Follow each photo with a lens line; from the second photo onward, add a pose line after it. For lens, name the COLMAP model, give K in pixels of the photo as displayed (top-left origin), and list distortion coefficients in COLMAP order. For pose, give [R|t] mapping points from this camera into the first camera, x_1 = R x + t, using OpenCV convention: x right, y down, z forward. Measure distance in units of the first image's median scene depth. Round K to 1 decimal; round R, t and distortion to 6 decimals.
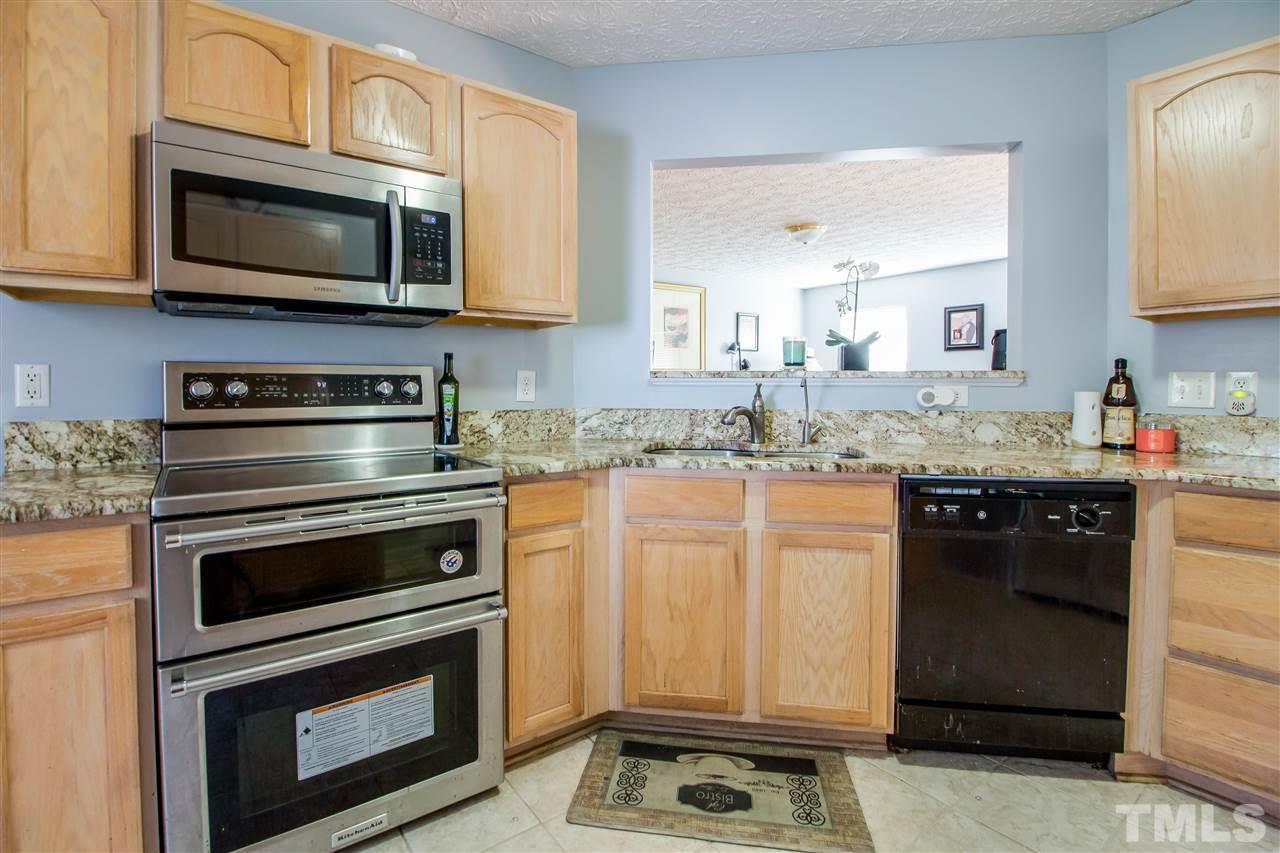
lens RADIAL K [[603.0, 0, 629.4], [0, 603.0, 397.0], [0, 0, 1]] dist [0.001271, -0.011301]
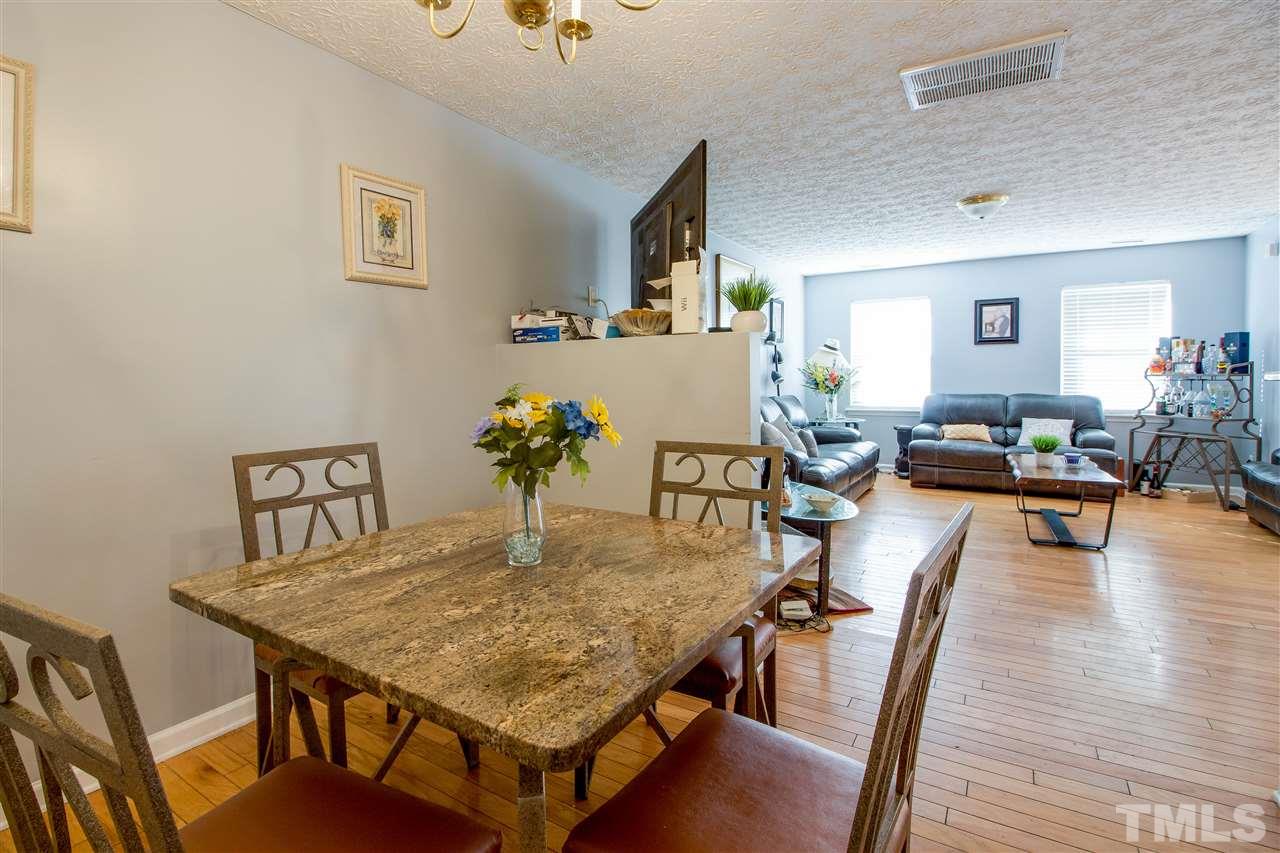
lens RADIAL K [[603.0, 0, 629.3], [0, 603.0, 395.7], [0, 0, 1]] dist [0.001271, -0.011301]
pose [[0.929240, -0.020643, 0.368899, -1.232396], [0.016647, 0.999763, 0.014013, -0.047265], [-0.369101, -0.006880, 0.929364, 0.925307]]
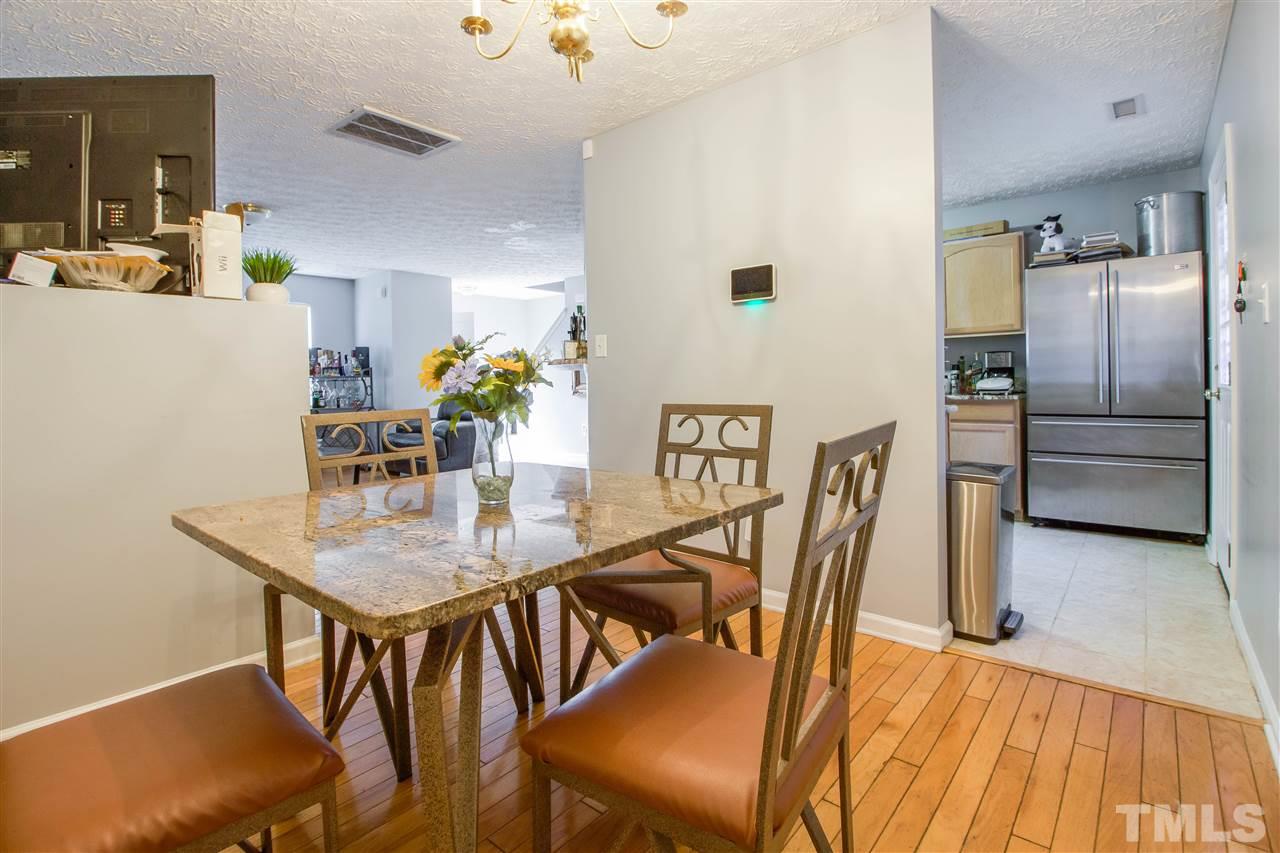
lens RADIAL K [[603.0, 0, 632.7], [0, 603.0, 378.2], [0, 0, 1]] dist [0.001271, -0.011301]
pose [[-0.226728, 0.005258, 0.973944, -1.807243], [0.036900, 0.999314, 0.003196, -0.000236], [-0.973259, 0.036663, -0.226767, 1.560243]]
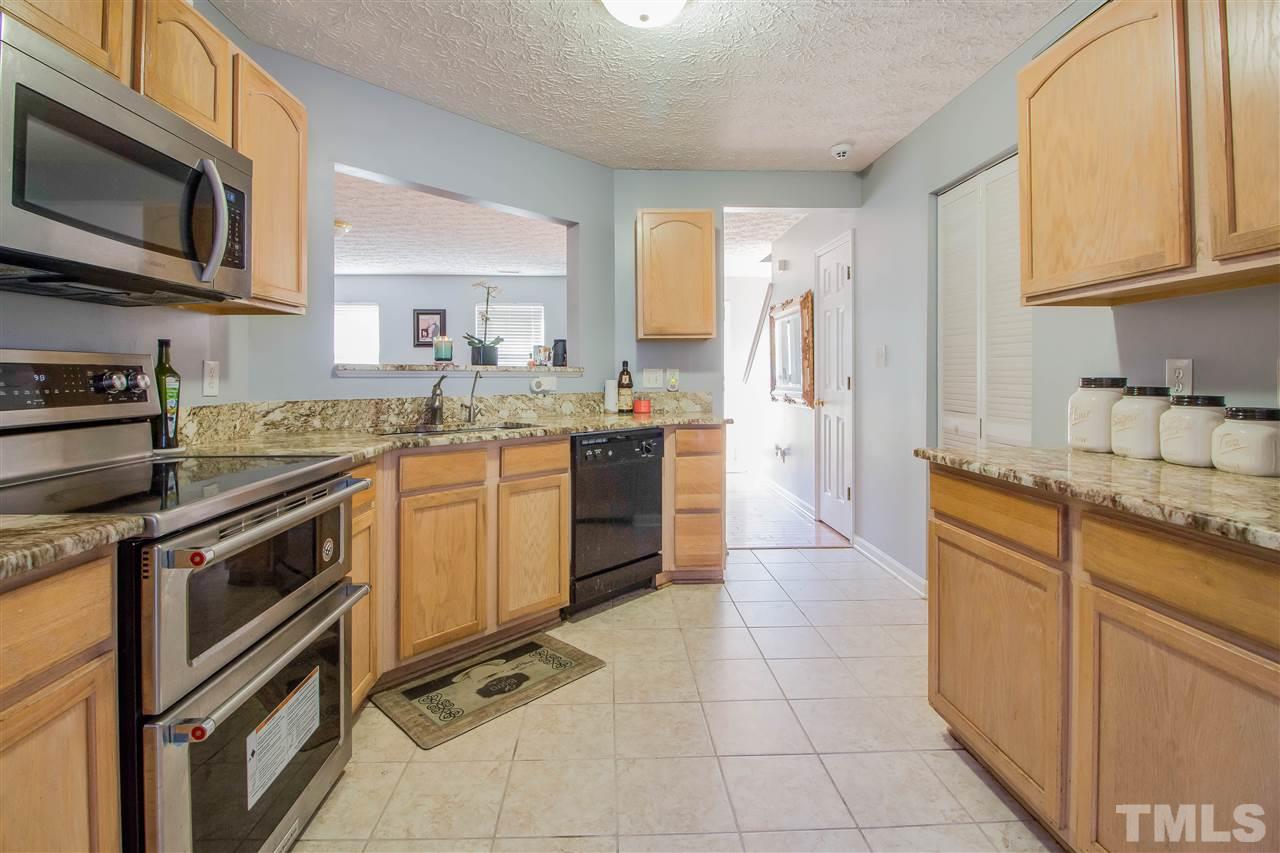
lens RADIAL K [[603.0, 0, 627.9], [0, 603.0, 370.6], [0, 0, 1]] dist [0.001271, -0.011301]
pose [[0.570148, 0.004973, 0.821527, -0.645471], [0.018318, 0.999656, -0.018764, -0.002261], [-0.821338, 0.025747, 0.569861, -0.006779]]
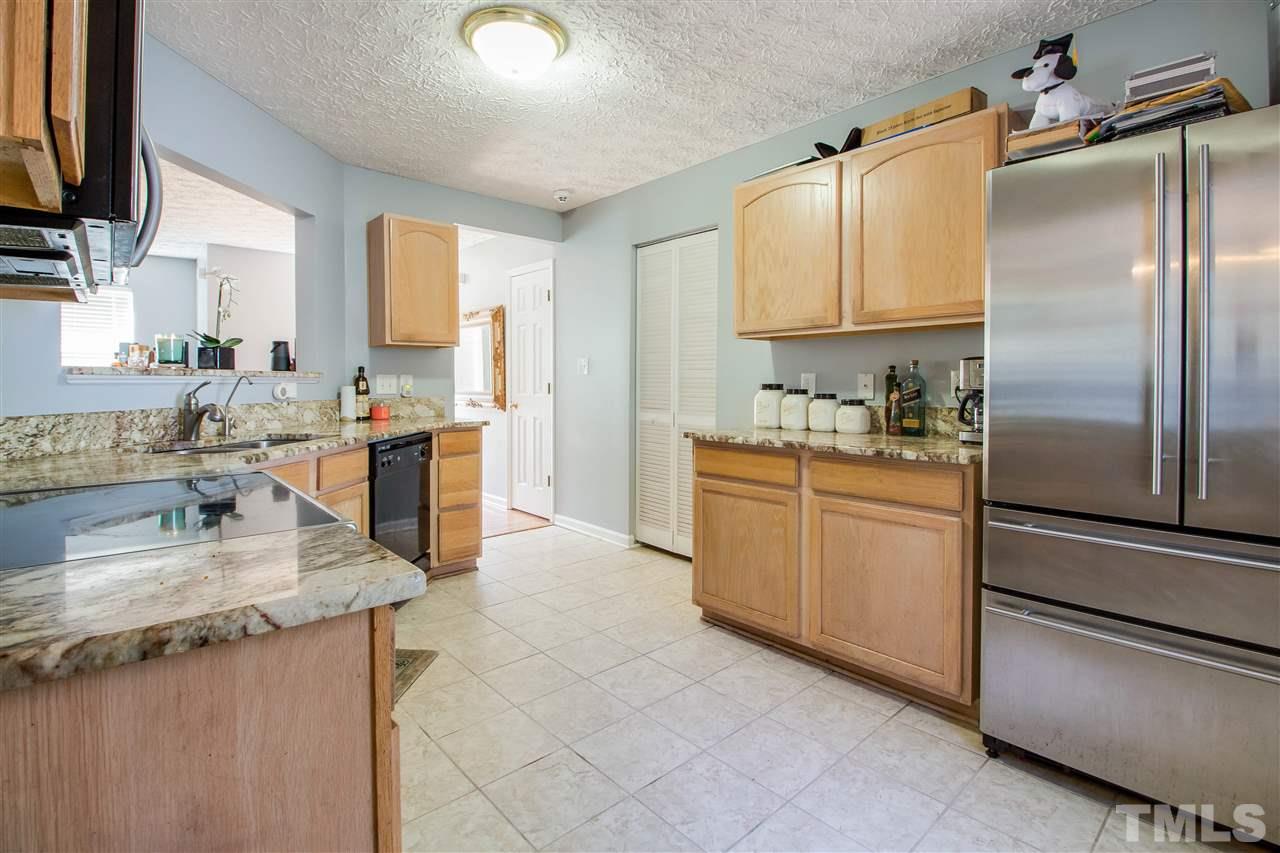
lens RADIAL K [[603.0, 0, 631.5], [0, 603.0, 385.8], [0, 0, 1]] dist [0.001271, -0.011301]
pose [[-0.083640, -0.009101, 0.996454, -0.977080], [0.019045, 0.999761, 0.010730, -0.013520], [-0.996314, 0.019874, -0.083447, 0.400268]]
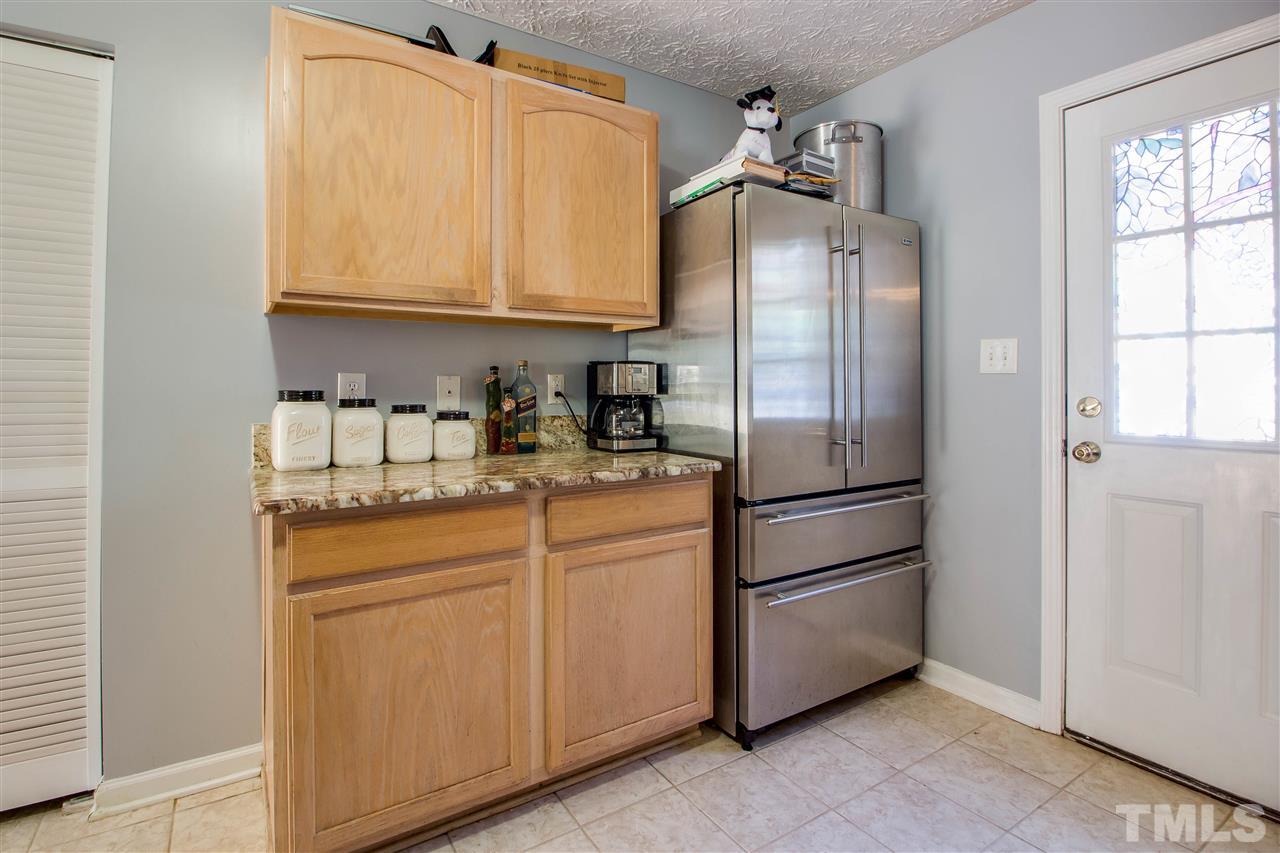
lens RADIAL K [[603.0, 0, 615.4], [0, 603.0, 386.0], [0, 0, 1]] dist [0.001271, -0.011301]
pose [[-0.996586, -0.001832, 0.082542, -0.008423], [-0.000578, 0.999884, 0.015216, -0.014894], [-0.082560, 0.015116, -0.996471, 0.735369]]
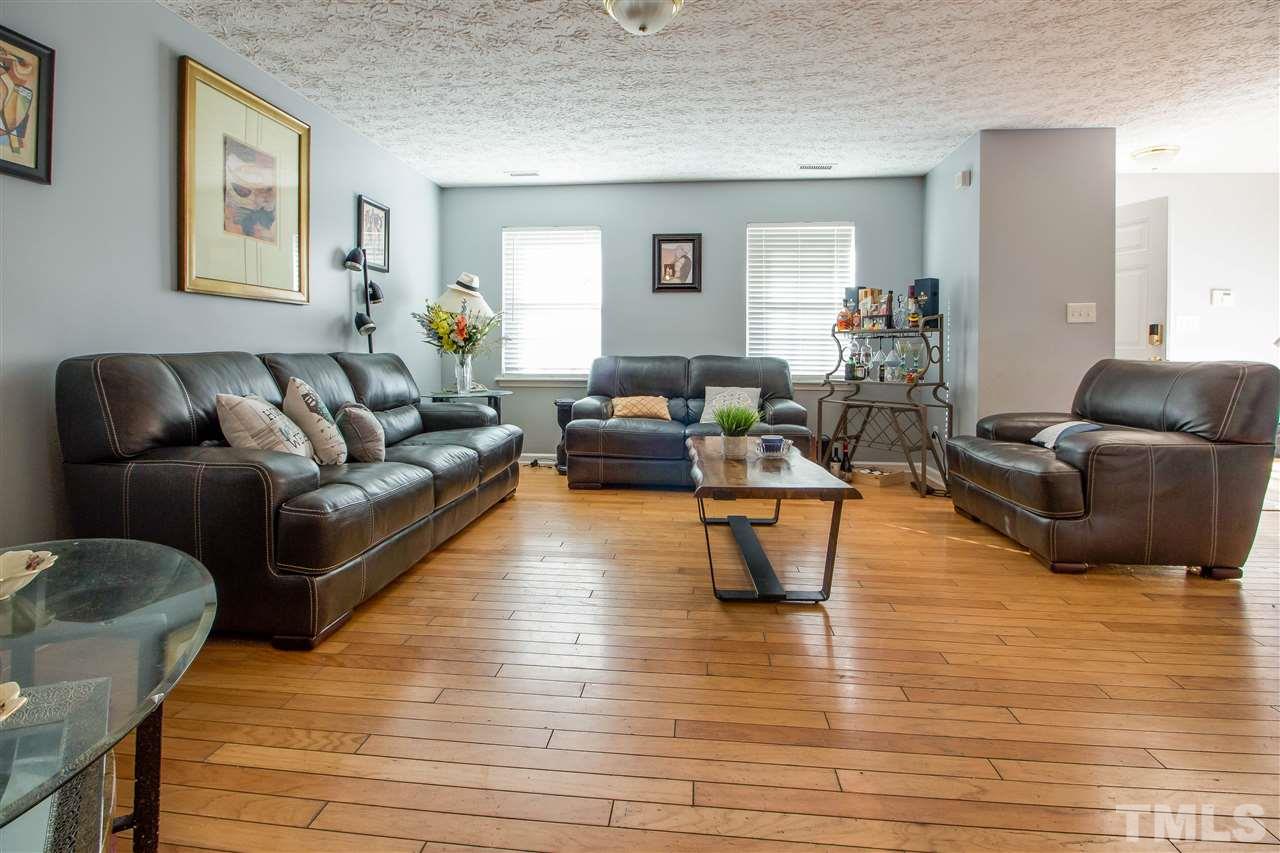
lens RADIAL K [[603.0, 0, 627.7], [0, 603.0, 360.3], [0, 0, 1]] dist [0.001271, -0.011301]
pose [[0.678311, -0.002350, 0.734771, -0.198931], [0.009472, 0.999940, -0.005545, 0.049302], [-0.734714, 0.010721, 0.678292, 1.647960]]
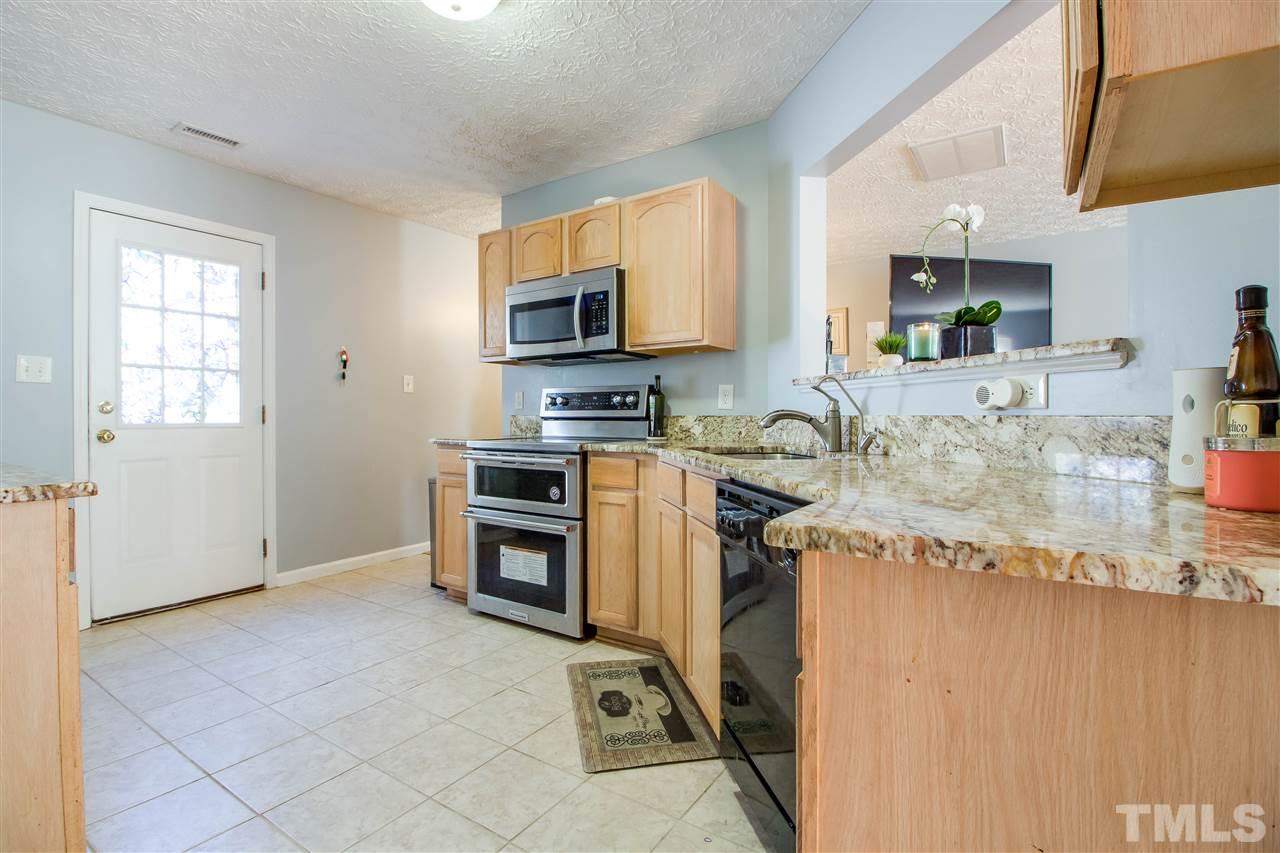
lens RADIAL K [[603.0, 0, 623.2], [0, 603.0, 414.6], [0, 0, 1]] dist [0.001271, -0.011301]
pose [[0.321204, -0.002424, -0.947007, 1.115012], [-0.018199, 0.999796, -0.008732, 0.039353], [0.946835, 0.020039, 0.321094, 0.467990]]
